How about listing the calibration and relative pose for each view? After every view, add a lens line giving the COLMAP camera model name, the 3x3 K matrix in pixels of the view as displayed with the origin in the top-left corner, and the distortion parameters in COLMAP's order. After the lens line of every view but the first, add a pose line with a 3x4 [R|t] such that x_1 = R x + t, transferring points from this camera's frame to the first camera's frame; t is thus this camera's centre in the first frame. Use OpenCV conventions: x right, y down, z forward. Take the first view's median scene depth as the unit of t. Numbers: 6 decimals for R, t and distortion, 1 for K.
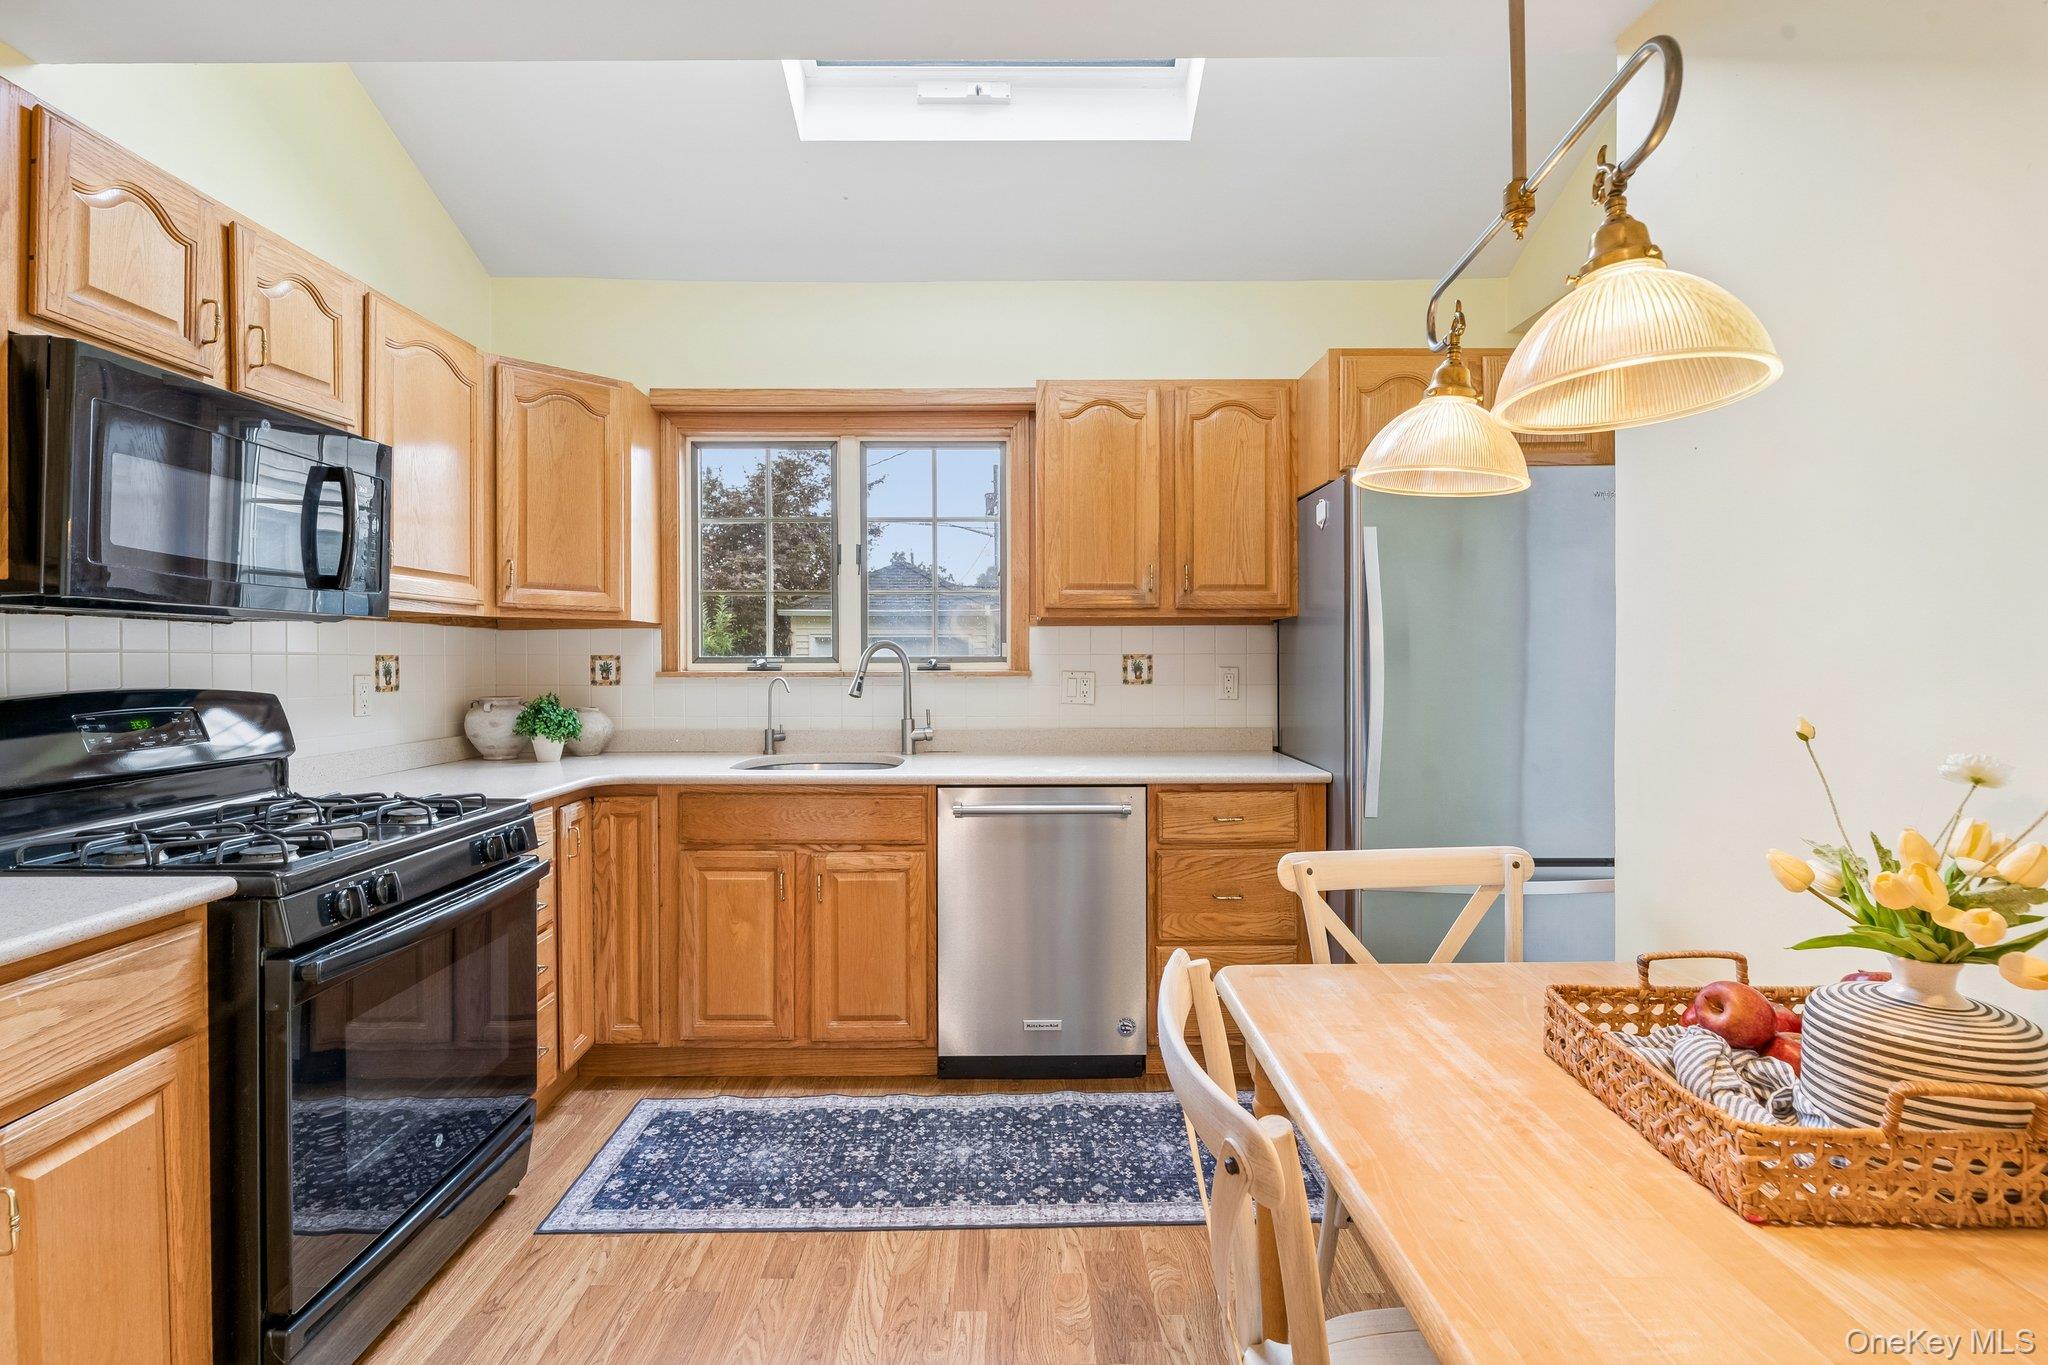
lens RADIAL K [[951.9, 0, 1024.0], [0, 951.9, 682.5], [0, 0, 1]] dist [-0.003737, -0.001617]
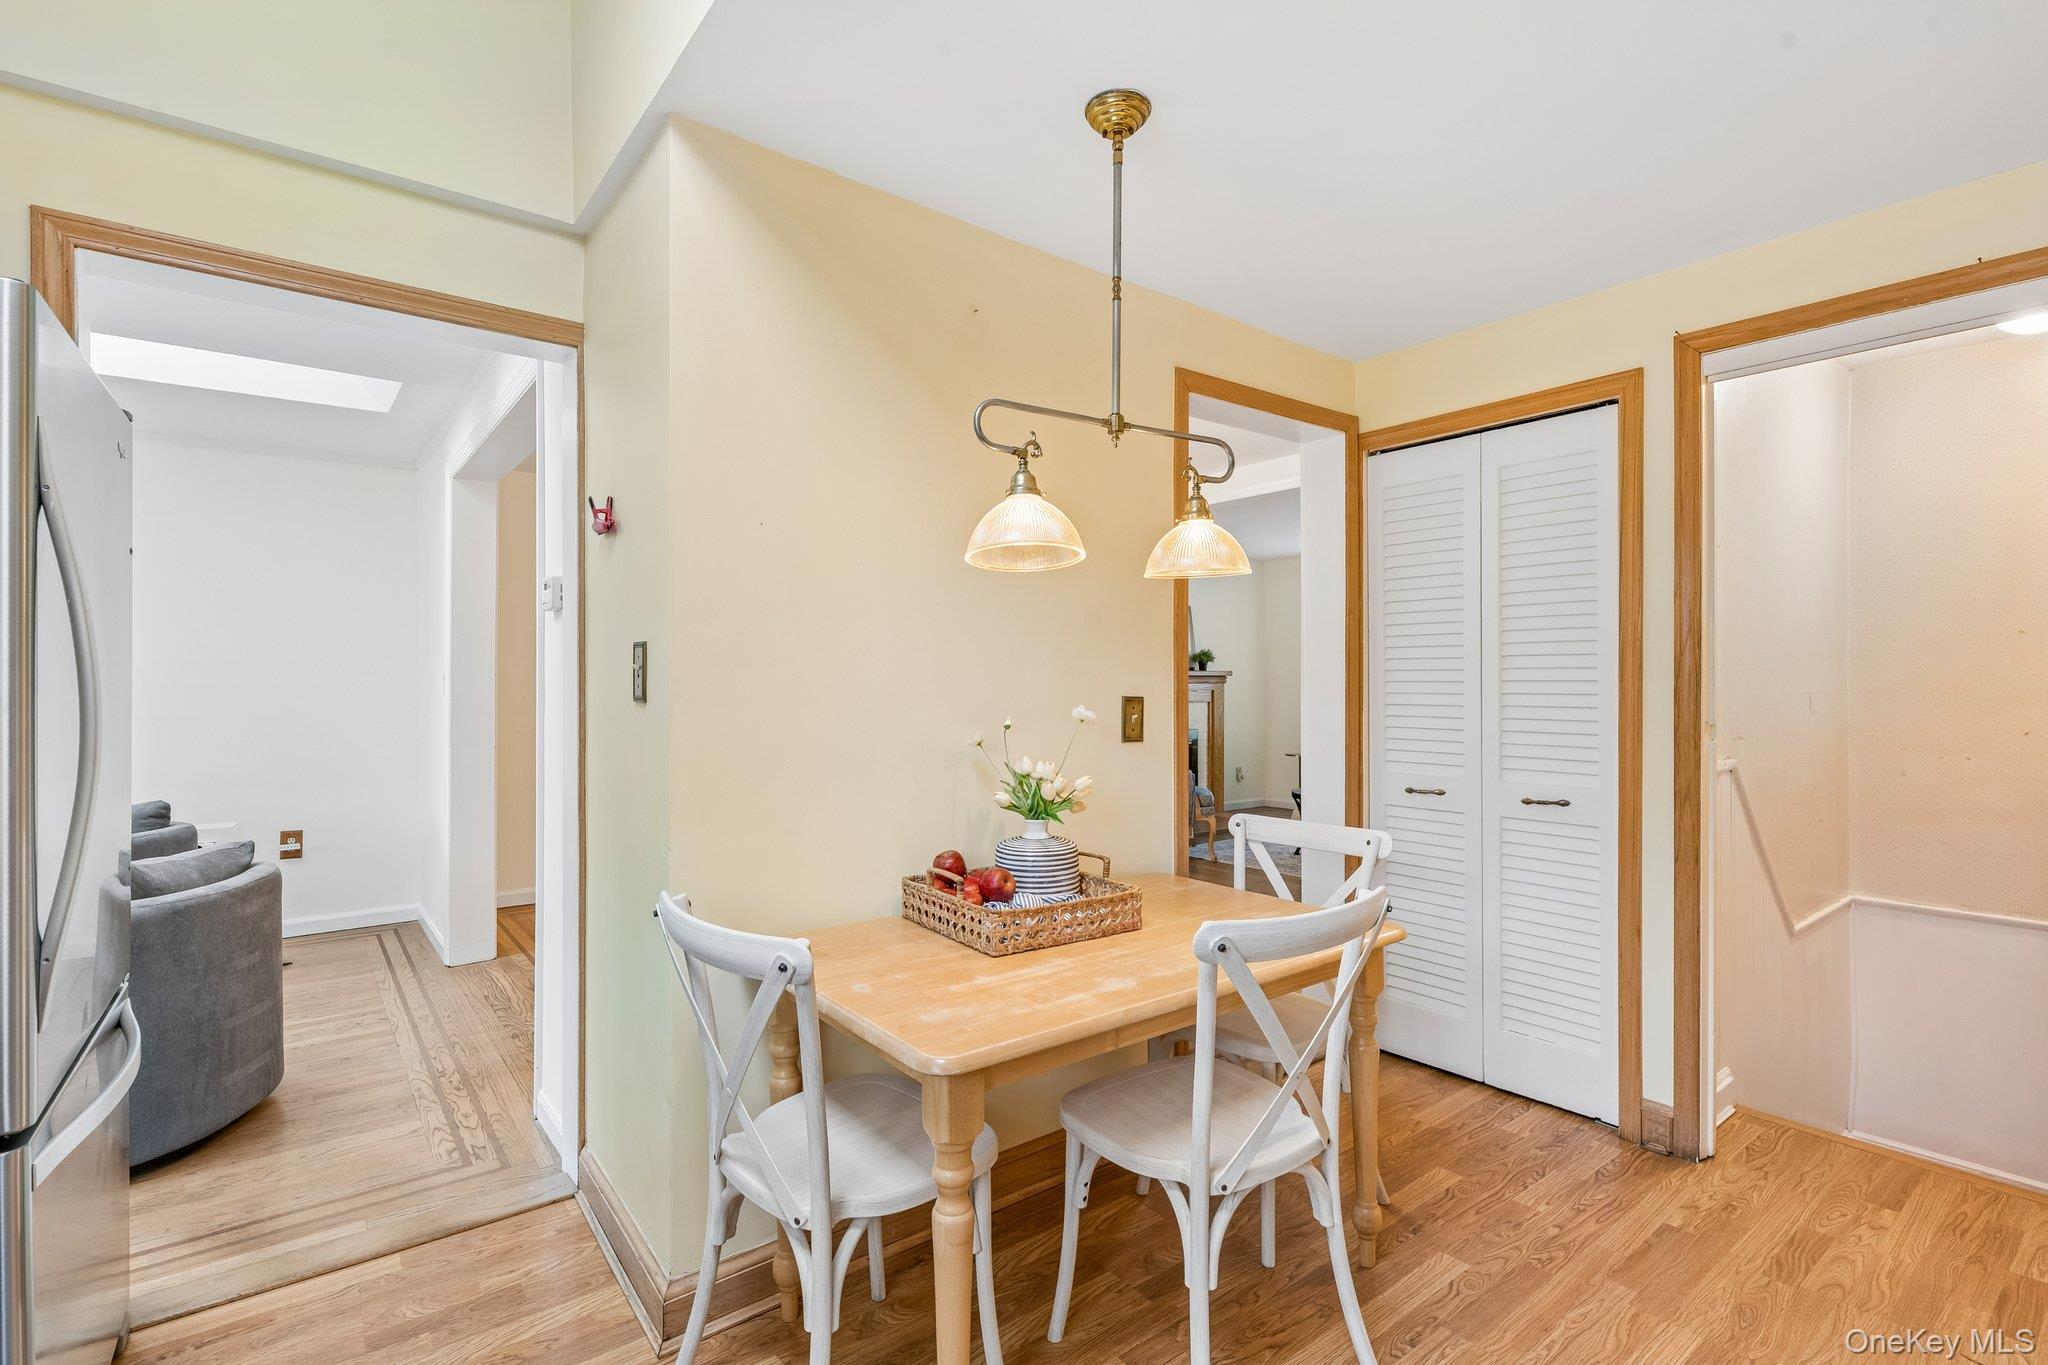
lens RADIAL K [[951.9, 0, 1024.0], [0, 951.9, 682.5], [0, 0, 1]] dist [-0.003737, -0.001617]
pose [[-0.607879, 0.004386, 0.794018, -0.730857], [0.022317, 0.999684, 0.011563, -0.057315], [-0.793716, 0.024749, -0.607785, 2.091731]]
